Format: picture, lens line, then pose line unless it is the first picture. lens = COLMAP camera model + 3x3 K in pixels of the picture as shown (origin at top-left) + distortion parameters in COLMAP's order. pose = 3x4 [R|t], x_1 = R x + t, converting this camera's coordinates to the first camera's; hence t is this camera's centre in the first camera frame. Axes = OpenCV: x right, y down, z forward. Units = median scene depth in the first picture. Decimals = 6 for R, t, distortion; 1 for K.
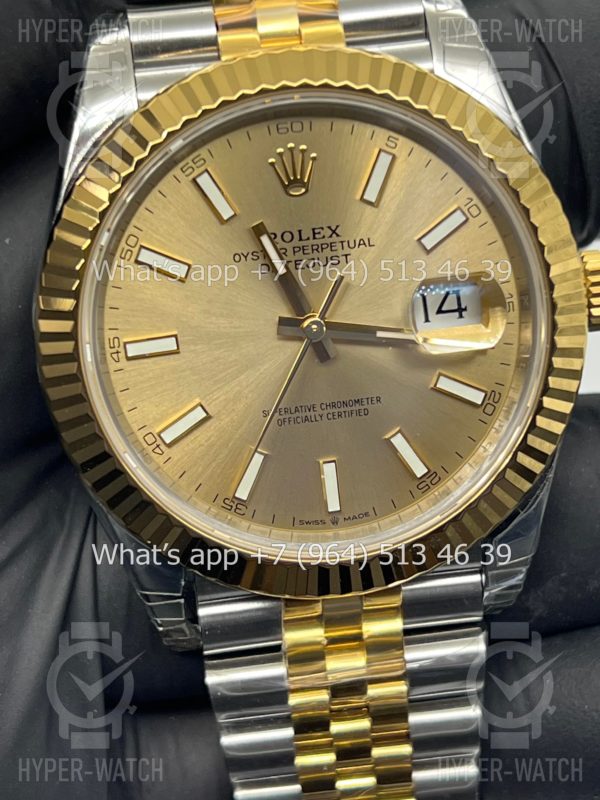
lens RADIAL K [[1808.5, 0, 300.0], [0, 1808.5, 400.0], [0, 0, 1]] dist [0.129013, 0.101176]
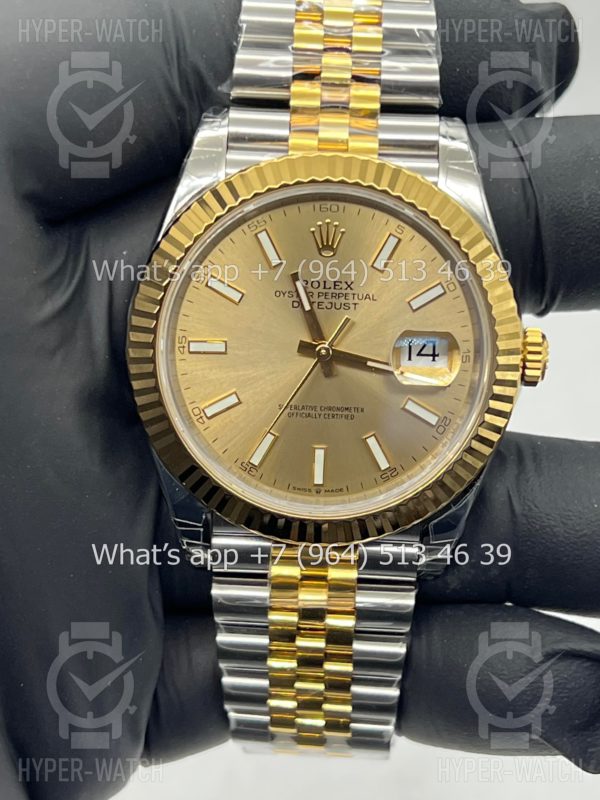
lens RADIAL K [[1808.5, 0, 300.0], [0, 1808.5, 400.0], [0, 0, 1]] dist [0.129013, 0.101176]
pose [[0.984781, 0.159329, -0.069428, 0.091947], [-0.159400, 0.987204, 0.004561, -0.006490], [0.069266, 0.006575, 0.997577, -0.392996]]
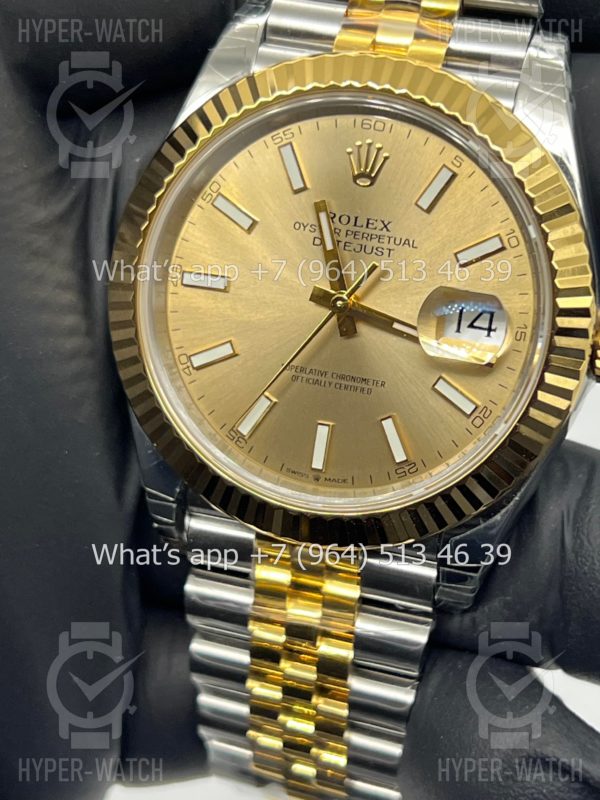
lens RADIAL K [[1808.5, 0, 300.0], [0, 1808.5, 400.0], [0, 0, 1]] dist [0.129013, 0.101176]
pose [[0.918775, 0.285880, -0.272260, 0.301627], [-0.292362, 0.956150, 0.017369, 0.004817], [0.265287, 0.063640, 0.962067, -0.073898]]
